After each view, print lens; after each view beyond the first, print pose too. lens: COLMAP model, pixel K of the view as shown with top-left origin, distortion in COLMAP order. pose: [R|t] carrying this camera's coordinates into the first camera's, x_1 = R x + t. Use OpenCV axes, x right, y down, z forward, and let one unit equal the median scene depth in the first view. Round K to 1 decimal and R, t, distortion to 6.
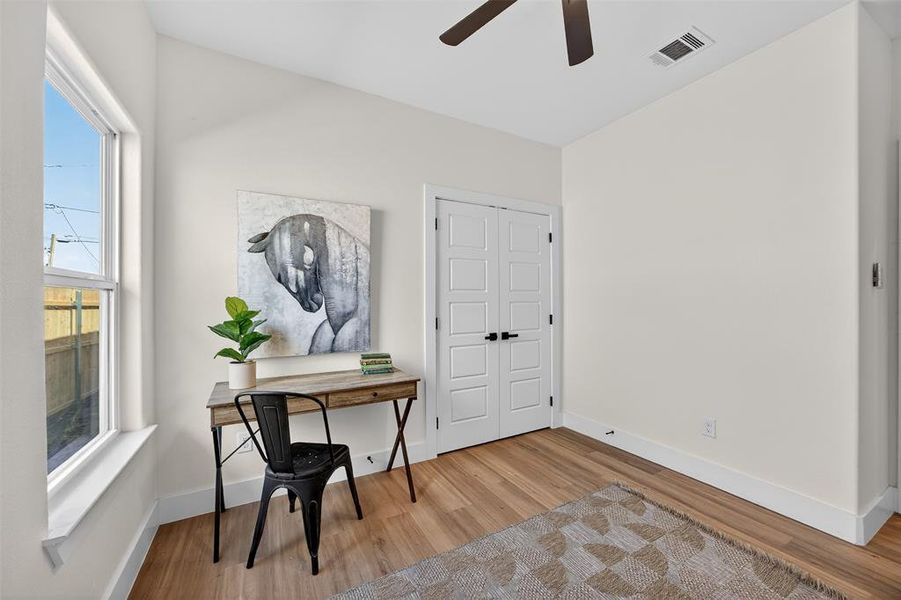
lens RADIAL K [[353.0, 0, 455.3], [0, 353.0, 303.8], [0, 0, 1]] dist [-0.043284, 0.017771]
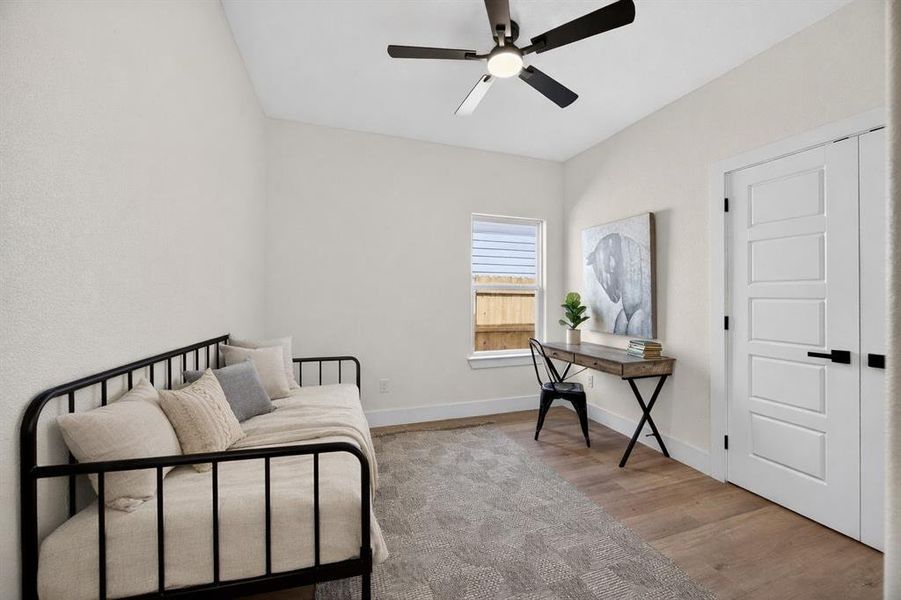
lens RADIAL K [[352.9, 0, 446.1], [0, 352.9, 298.9], [0, 0, 1]] dist [-0.018813, 0.000278]
pose [[-0.182782, 0.016895, -0.983008, 1.051901], [-0.010212, 0.999766, 0.019082, -0.011850], [0.983100, 0.013526, -0.182567, 0.583697]]
